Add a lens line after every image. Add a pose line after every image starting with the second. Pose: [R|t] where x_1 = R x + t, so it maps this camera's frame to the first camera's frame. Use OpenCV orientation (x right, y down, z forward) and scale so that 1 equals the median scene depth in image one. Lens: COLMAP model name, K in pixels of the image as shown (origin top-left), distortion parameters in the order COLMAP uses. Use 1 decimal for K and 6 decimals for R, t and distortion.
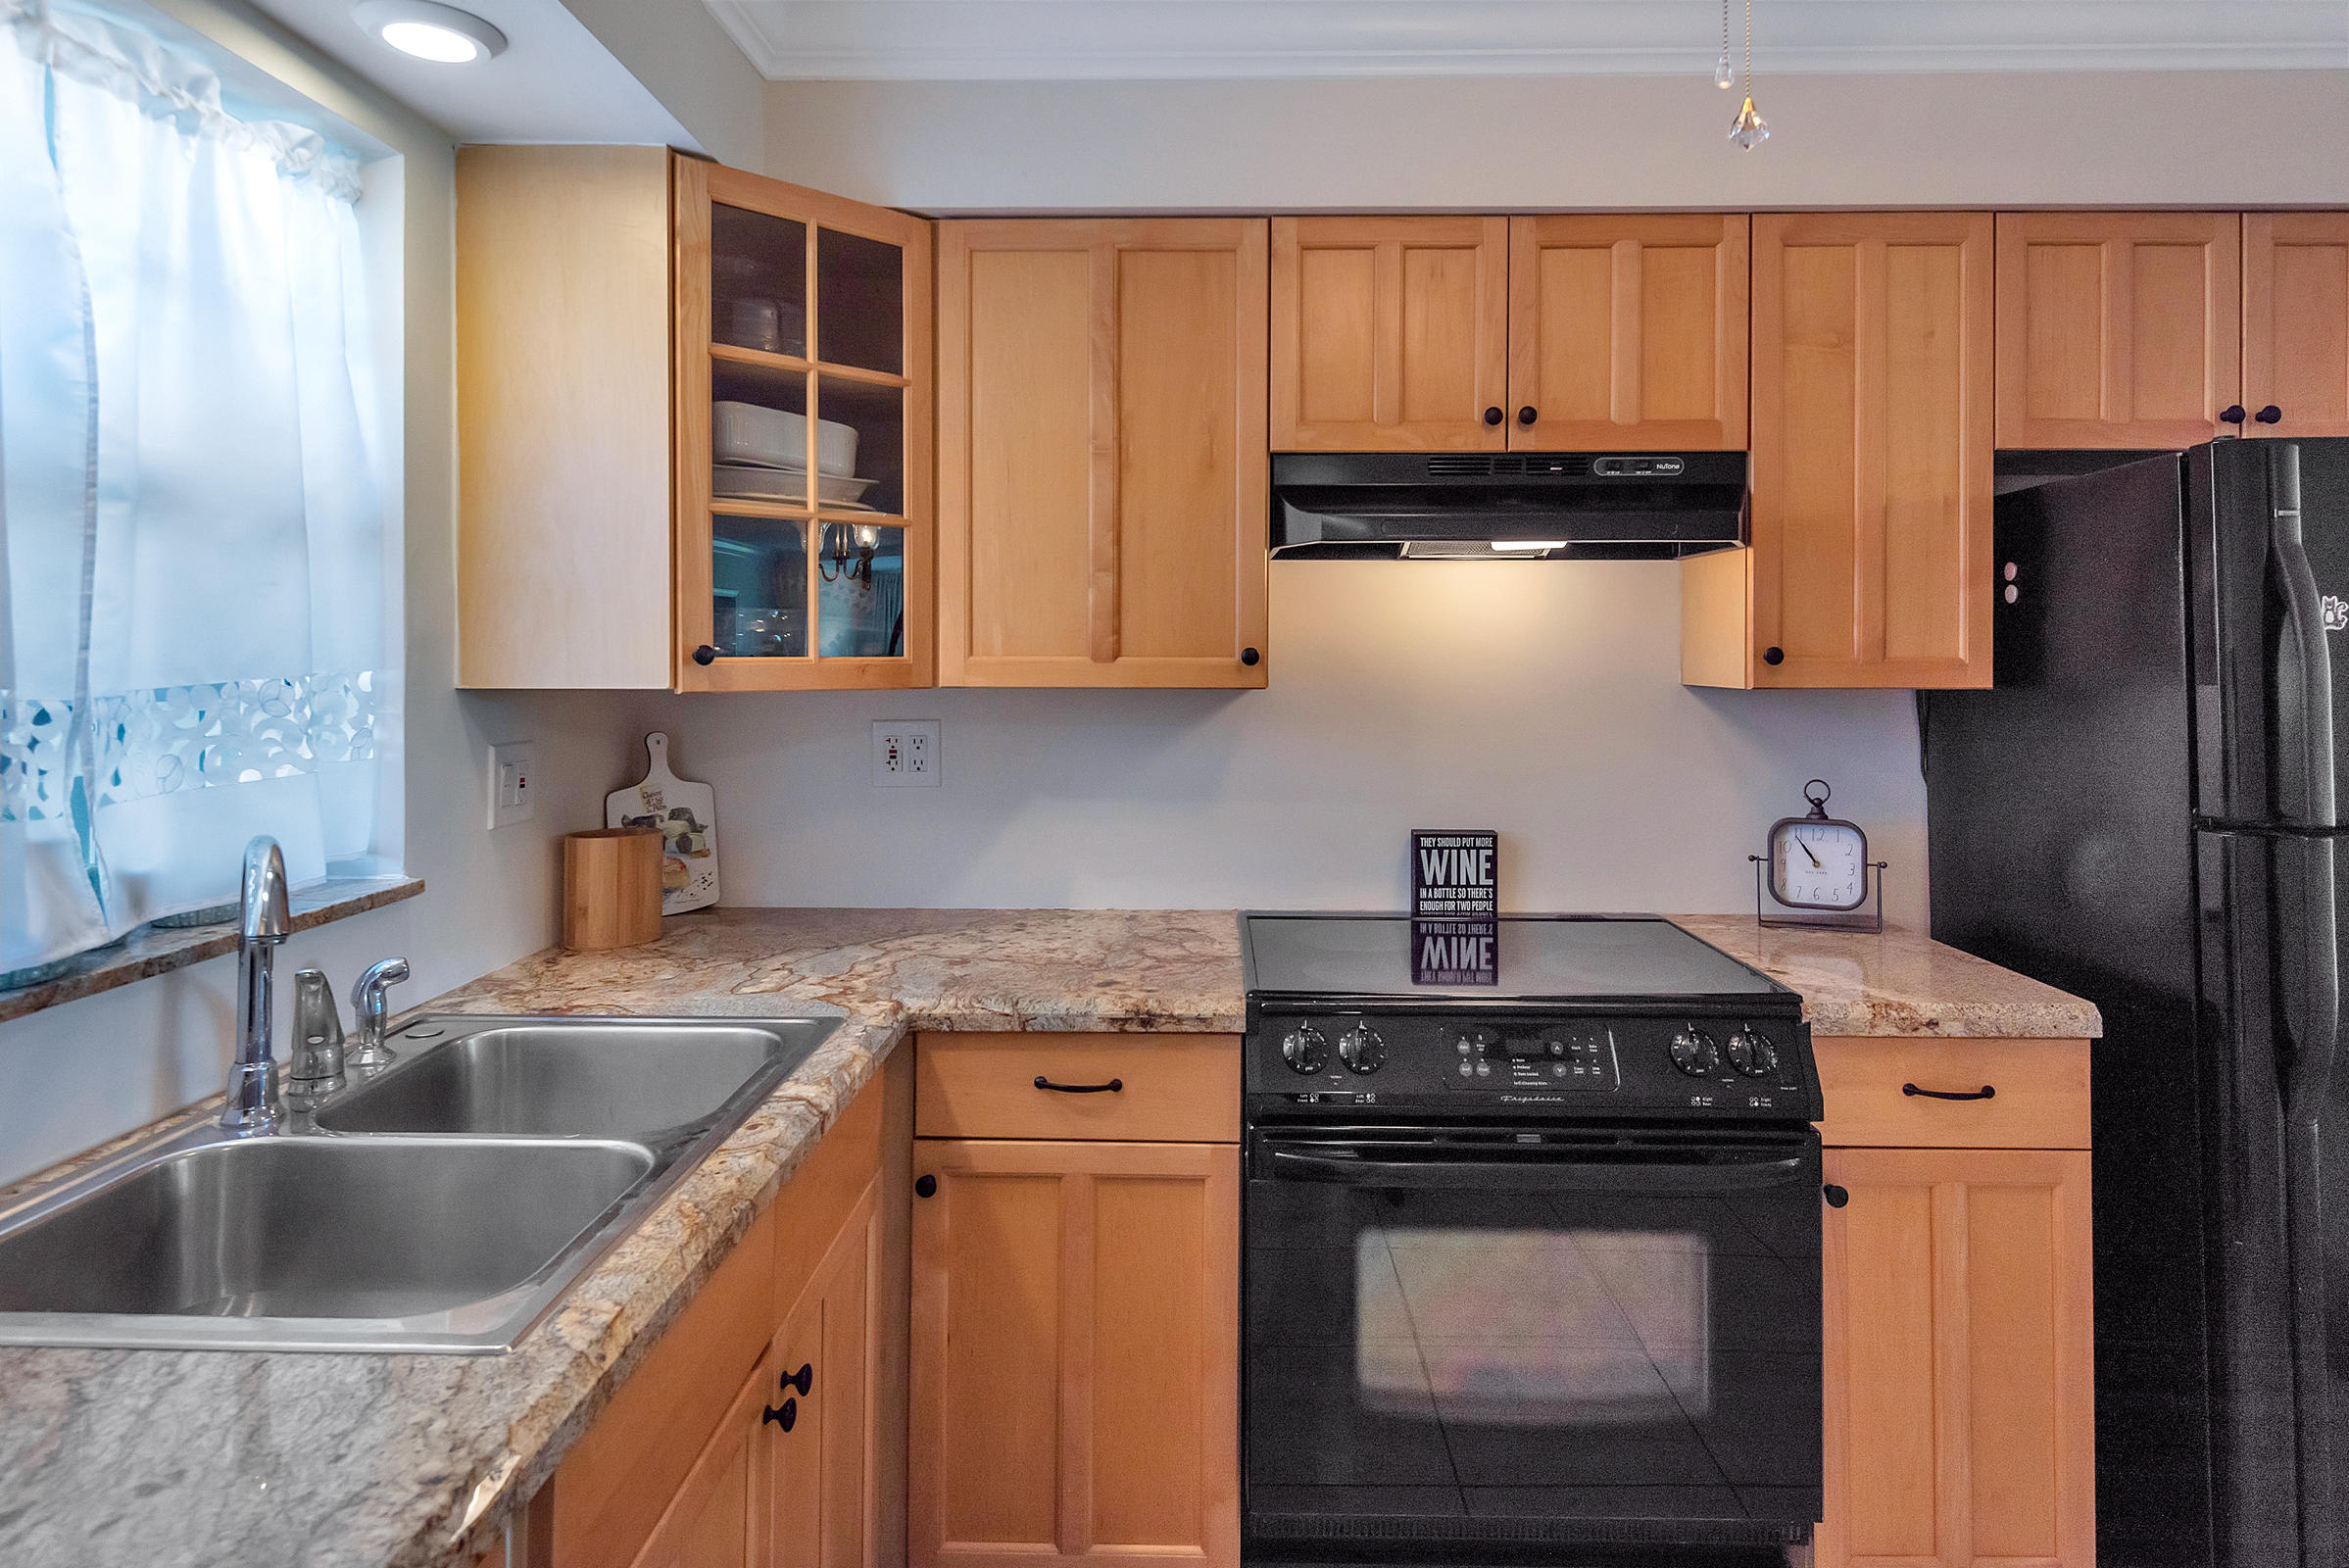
lens RADIAL K [[1364.2, 0, 1179.1], [0, 1364.2, 653.6], [0, 0, 1]] dist [0.027956, -0.001057]
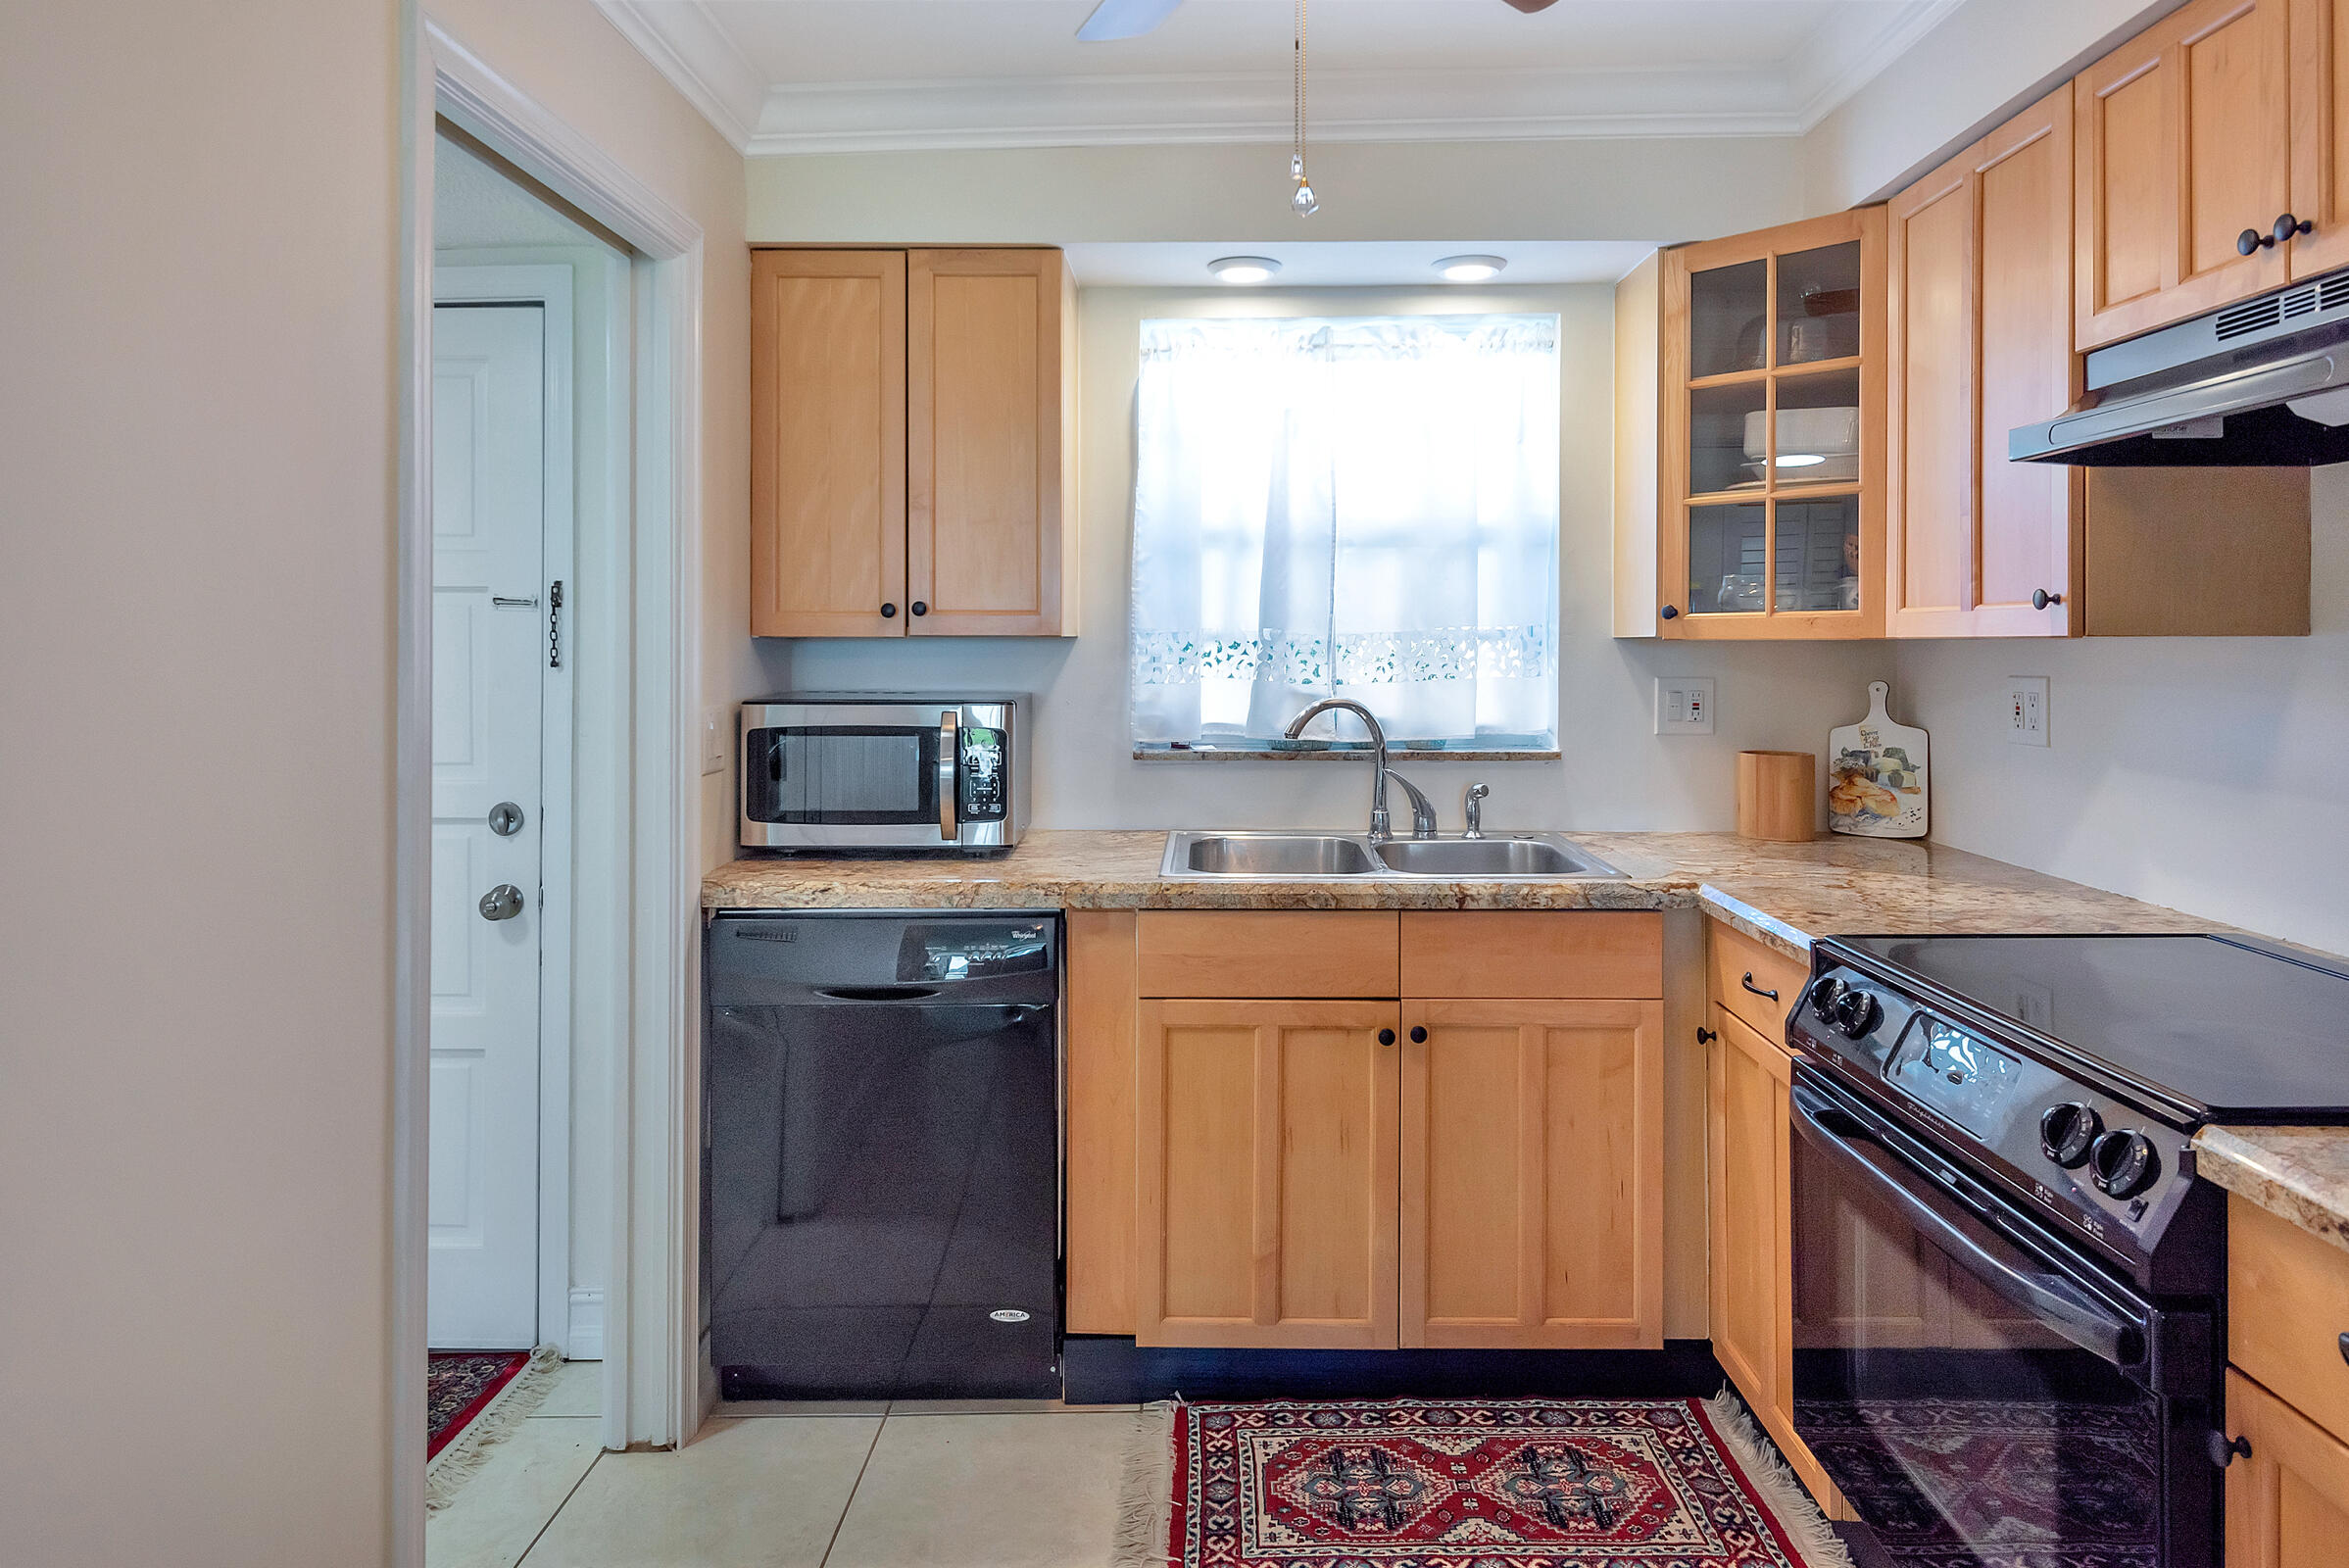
lens RADIAL K [[1407.9, 0, 1195.7], [0, 1407.9, 644.1], [0, 0, 1]] dist [0.036234, -0.022210]
pose [[0.006642, -0.001641, -0.999977, 0.935939], [-0.002355, 0.999996, -0.001656, 0.032464], [0.999975, 0.002365, 0.006638, 0.456111]]
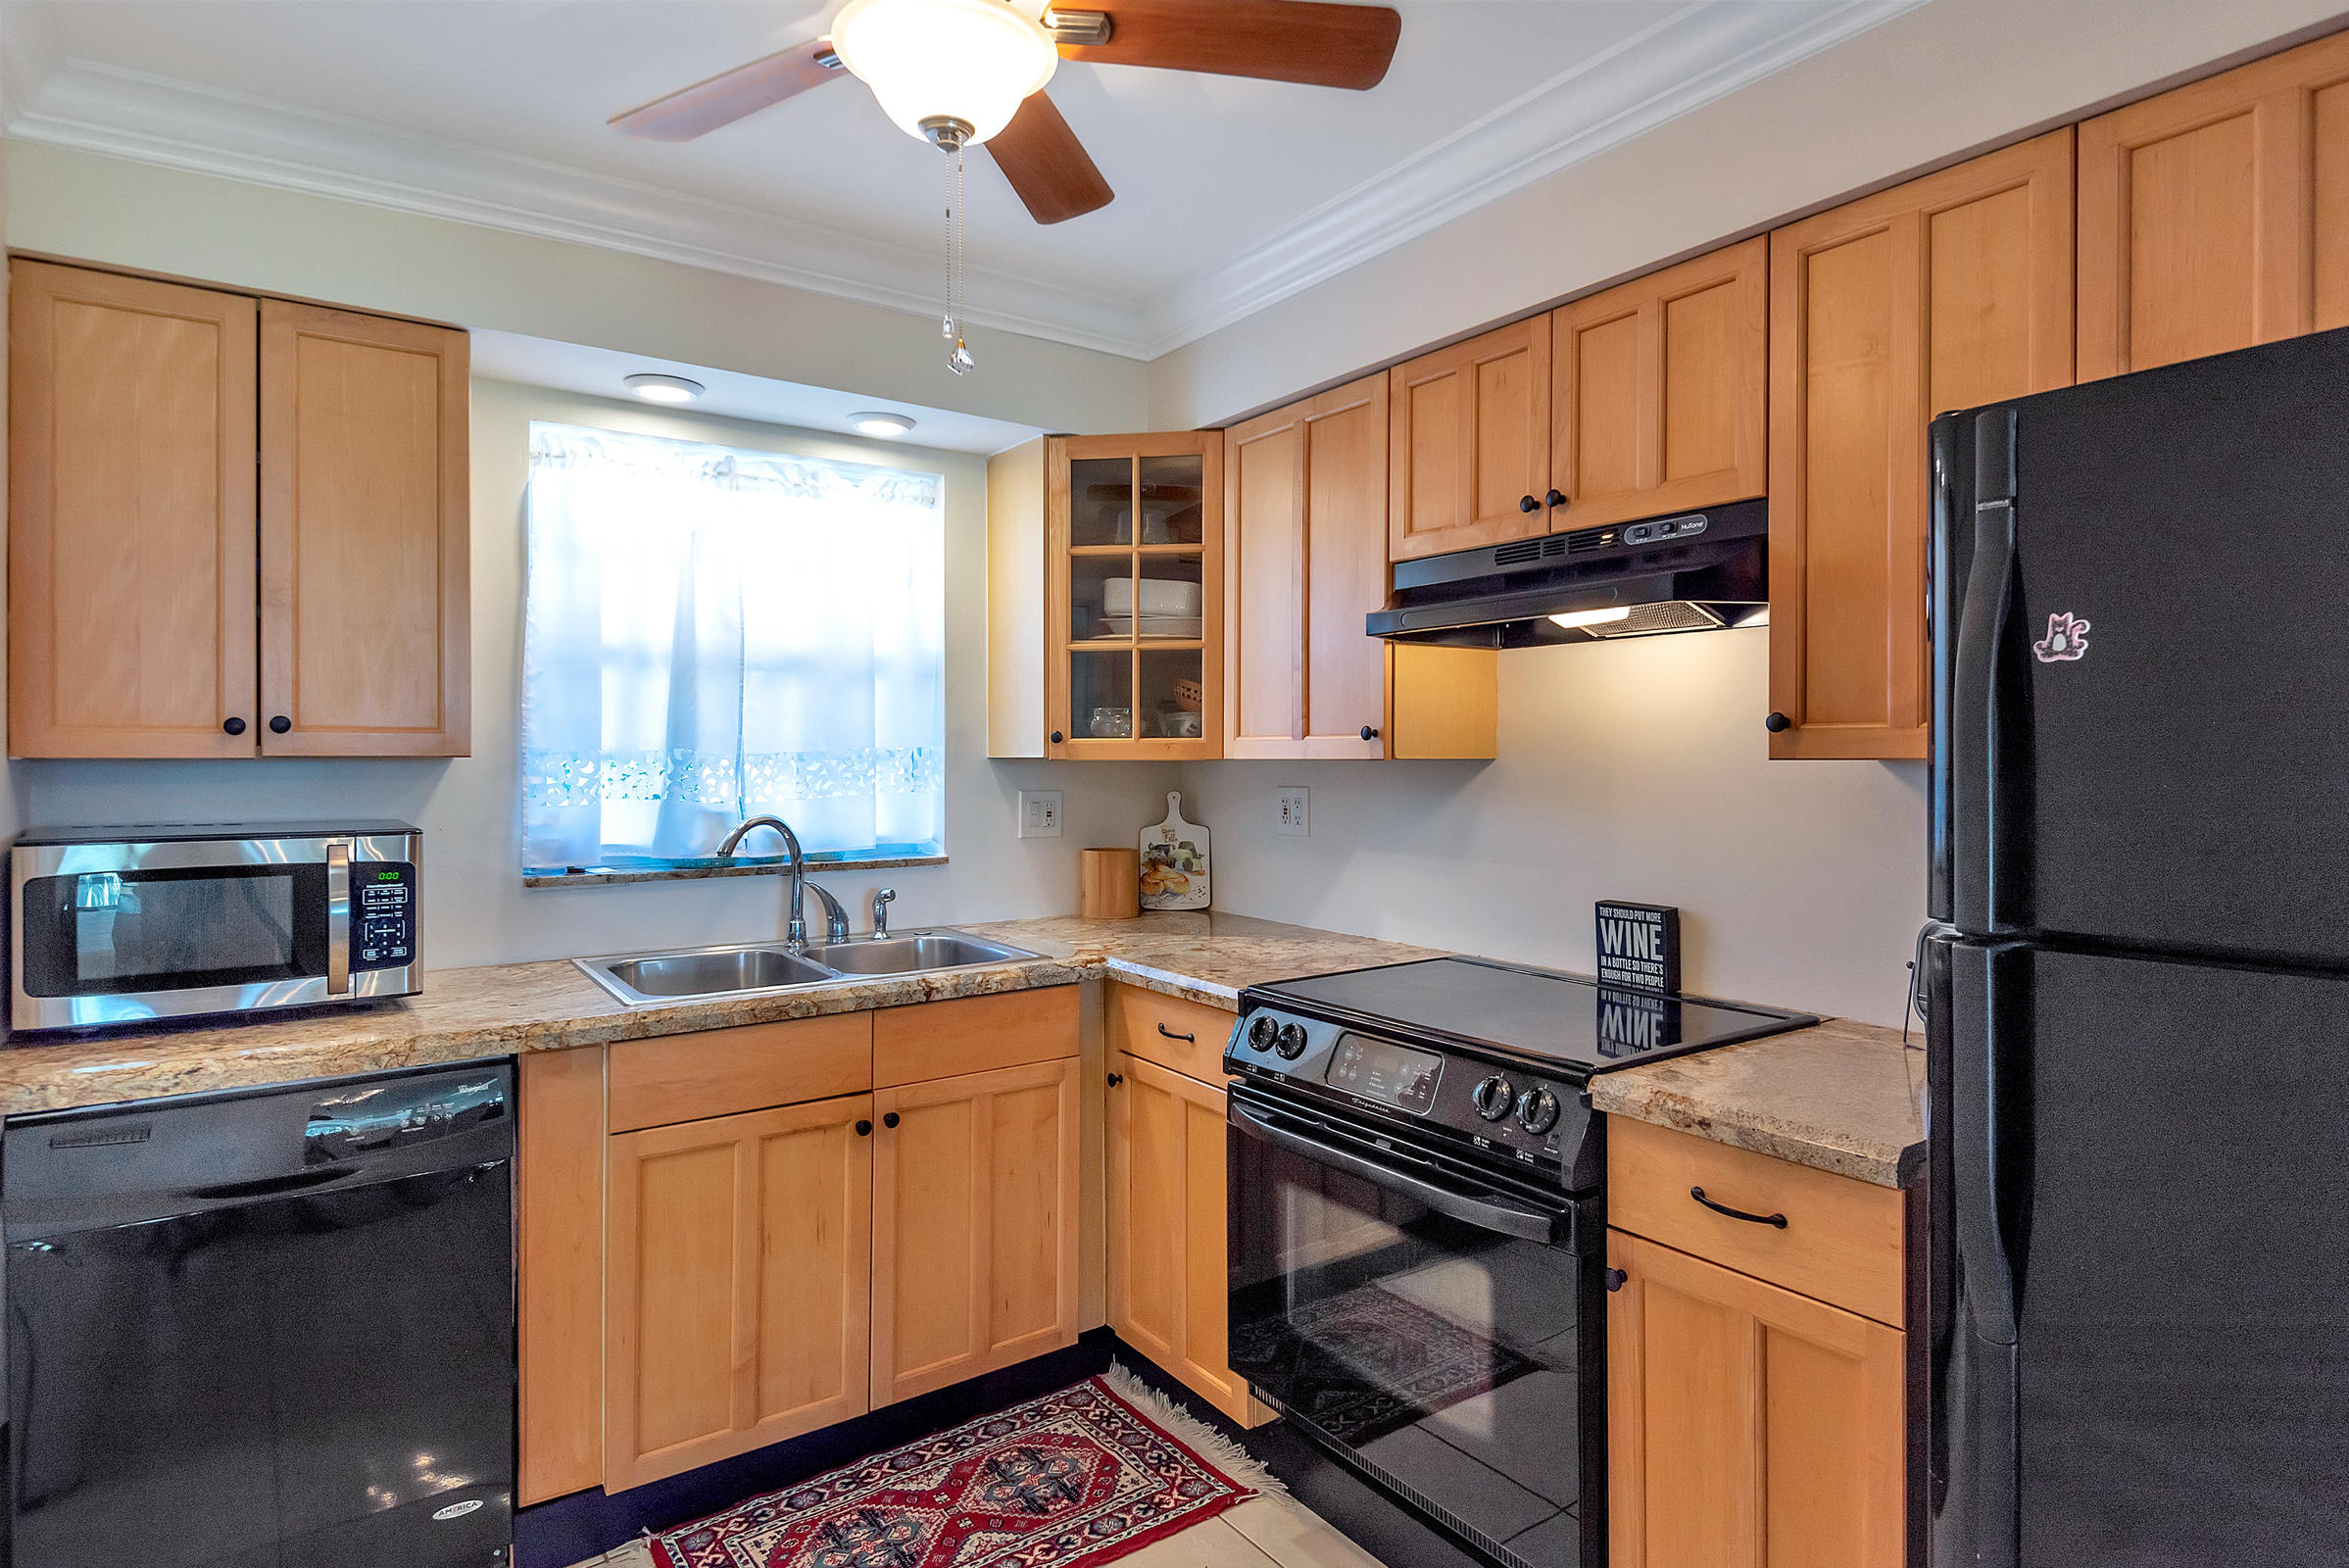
lens RADIAL K [[1247.9, 0, 1186.8], [0, 1247.9, 764.3], [0, 0, 1]] dist [0.043256, -0.031142]
pose [[0.593001, 0.002226, -0.805199, 0.849864], [-0.000449, 0.999997, 0.002434, 0.026843], [0.805202, -0.001082, 0.593000, 0.202609]]
